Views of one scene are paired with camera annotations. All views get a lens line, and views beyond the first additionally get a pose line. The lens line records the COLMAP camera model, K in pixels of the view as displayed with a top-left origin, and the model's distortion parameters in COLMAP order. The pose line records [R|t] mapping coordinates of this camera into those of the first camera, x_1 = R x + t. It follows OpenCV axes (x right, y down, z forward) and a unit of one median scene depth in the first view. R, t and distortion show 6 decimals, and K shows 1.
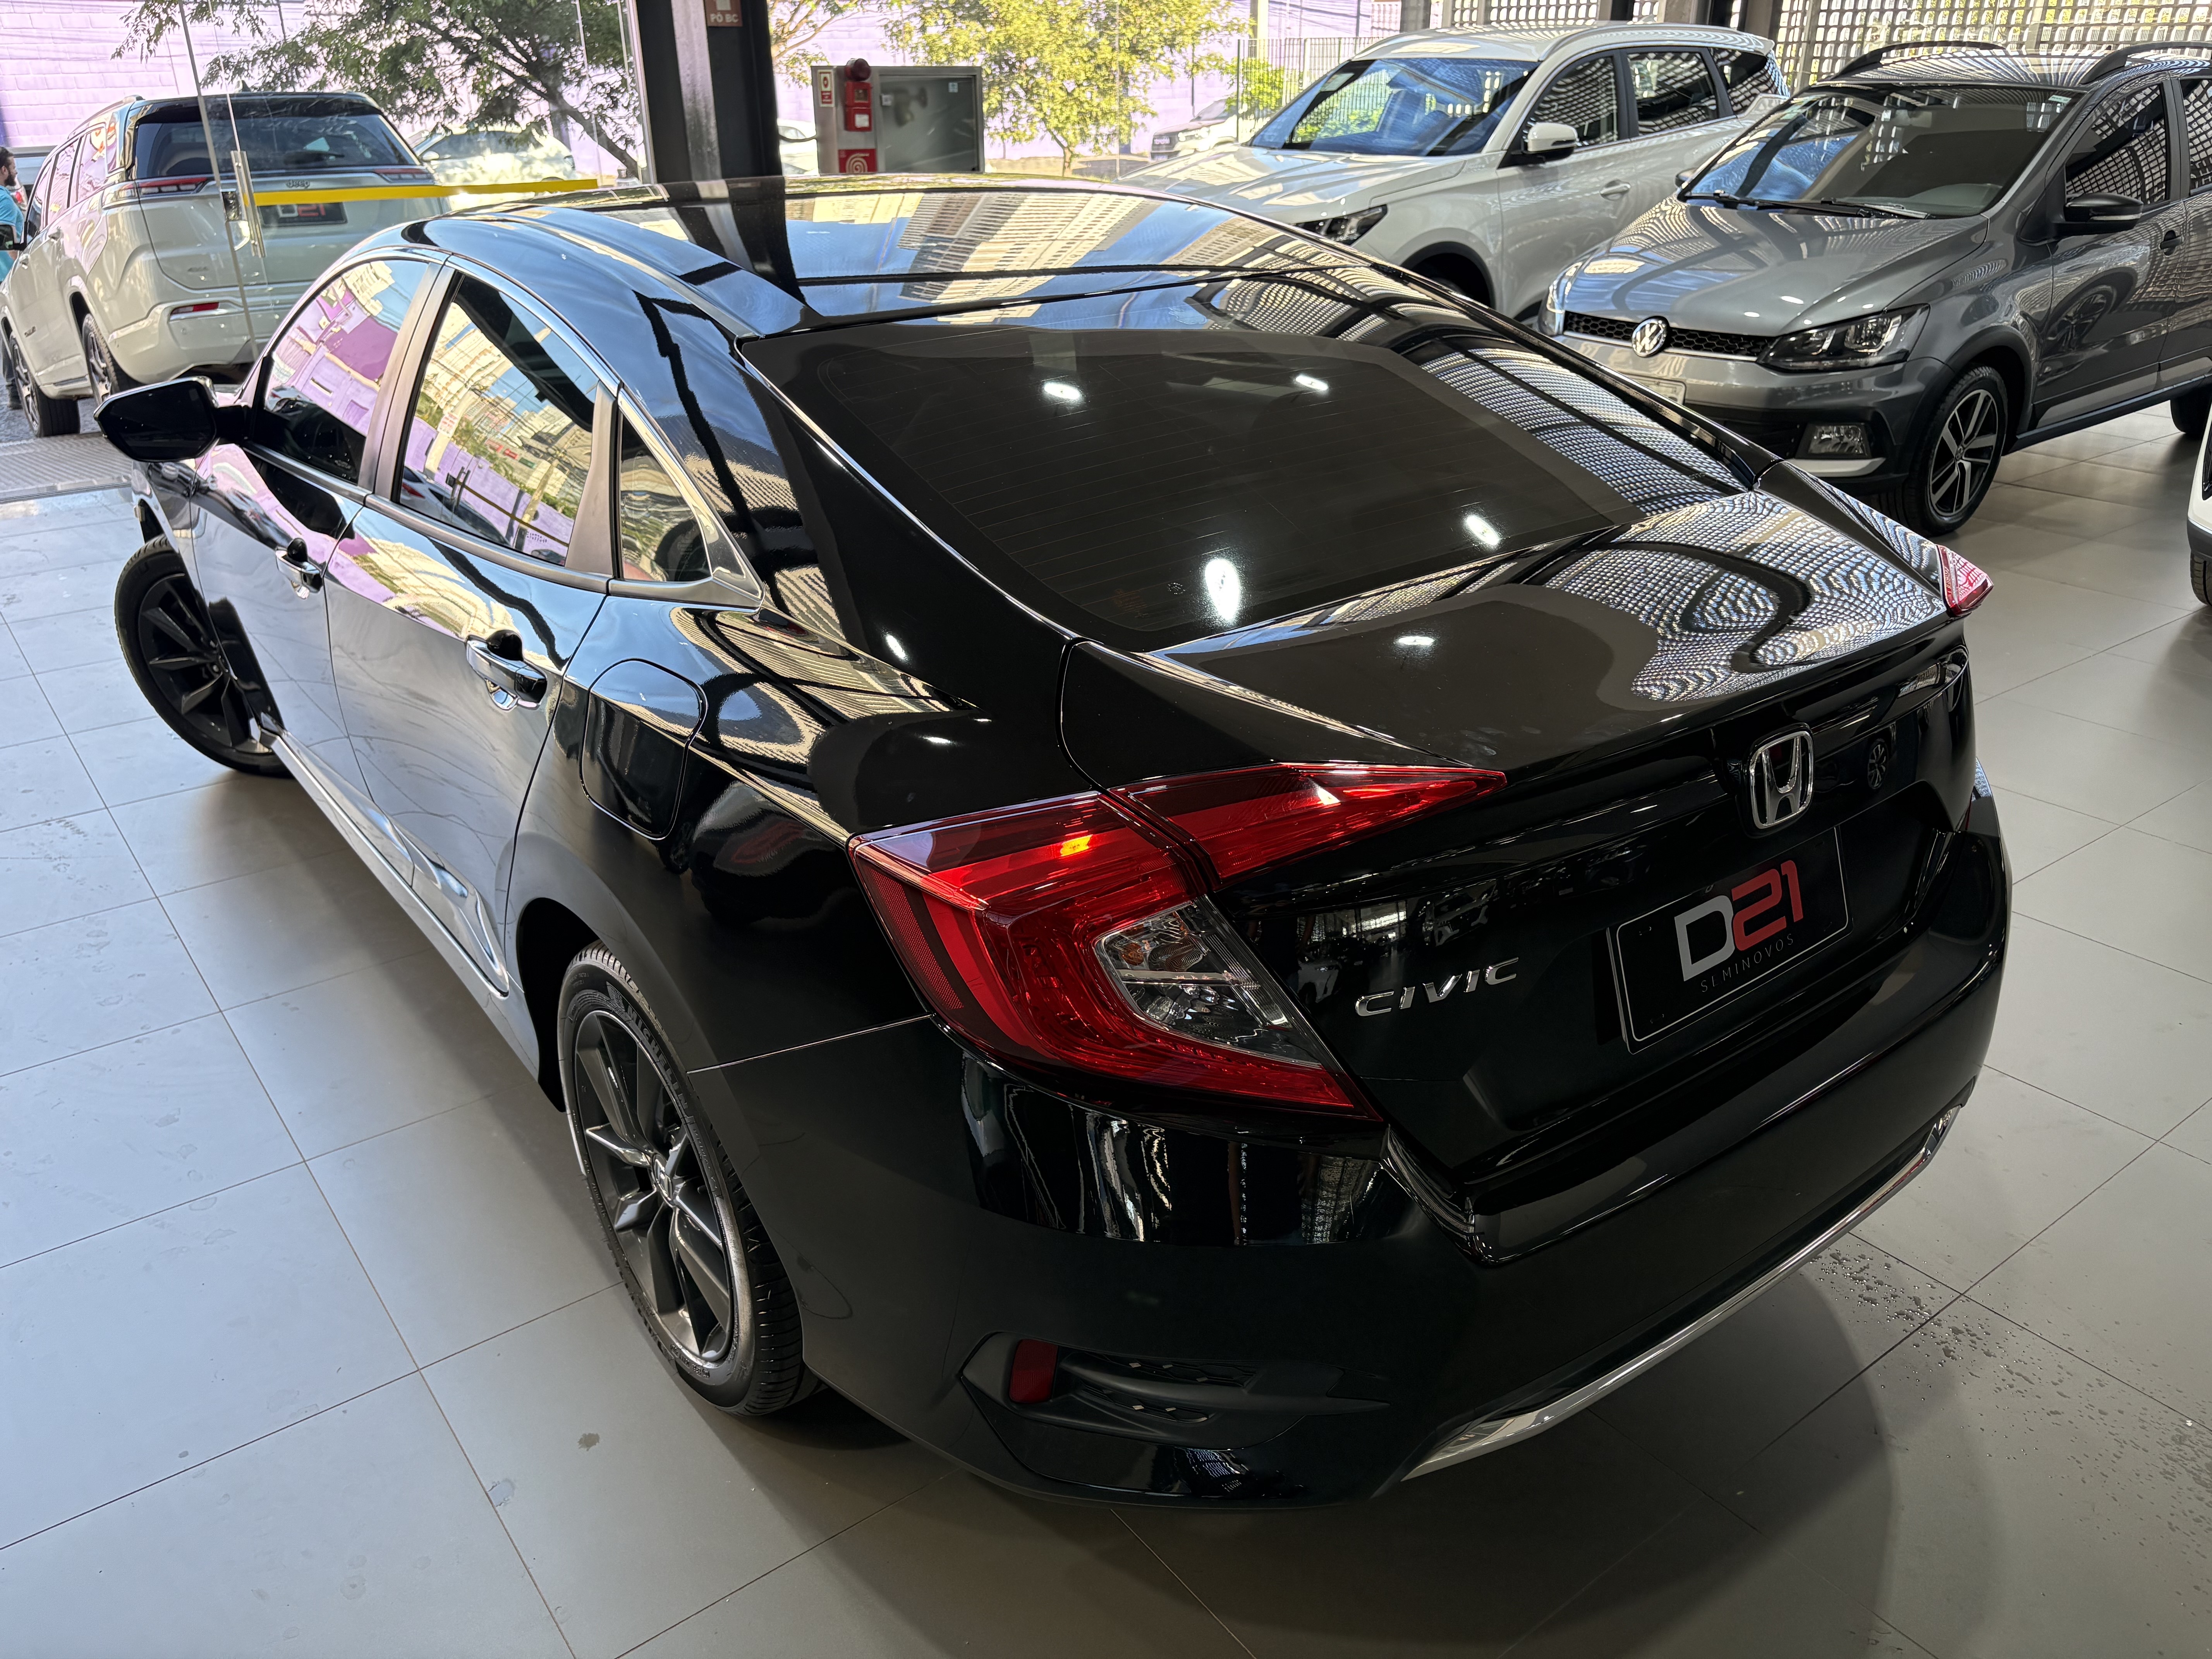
lens RADIAL K [[1708.8, 0, 1106.0], [0, 1708.8, 829.5], [0, 0, 1]] dist [0.042932, -0.060595]
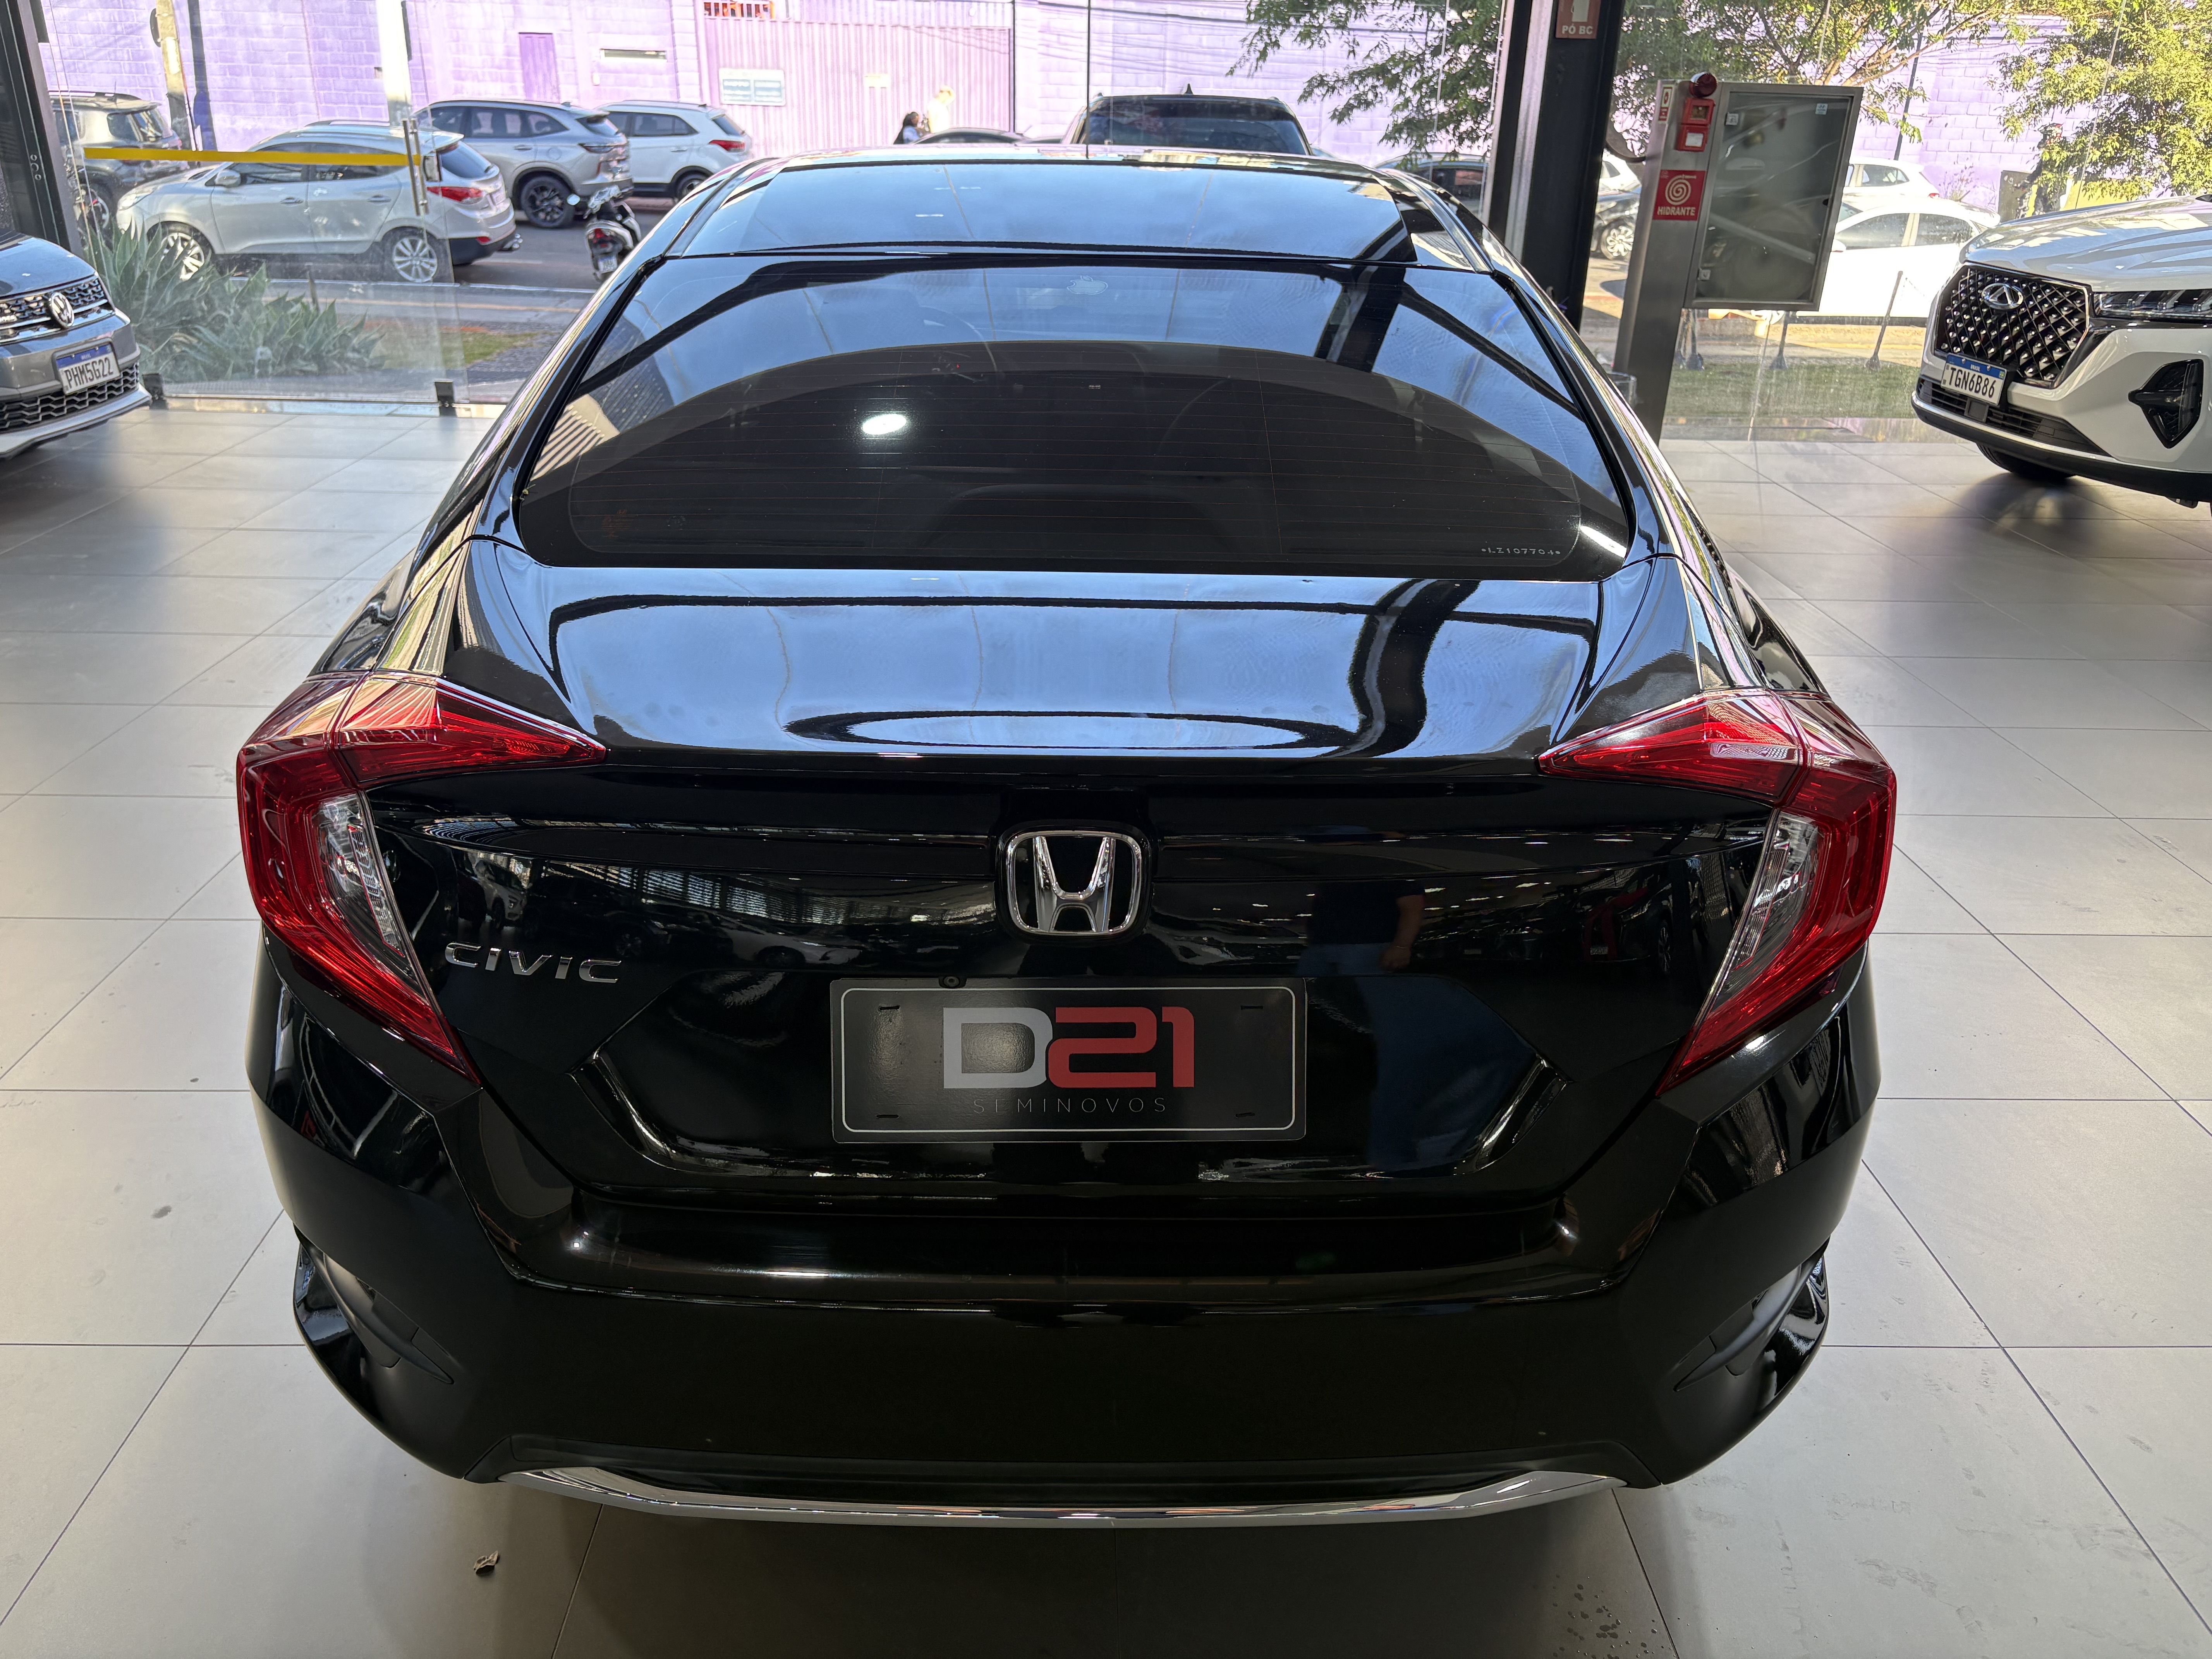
lens RADIAL K [[1708.8, 0, 1106.0], [0, 1708.8, 829.5], [0, 0, 1]] dist [0.042932, -0.060595]
pose [[0.803419, 0.258707, -0.536272, 0.194691], [-0.269179, 0.961193, 0.060425, -0.024526], [0.531094, 0.095806, 0.841879, 0.082243]]
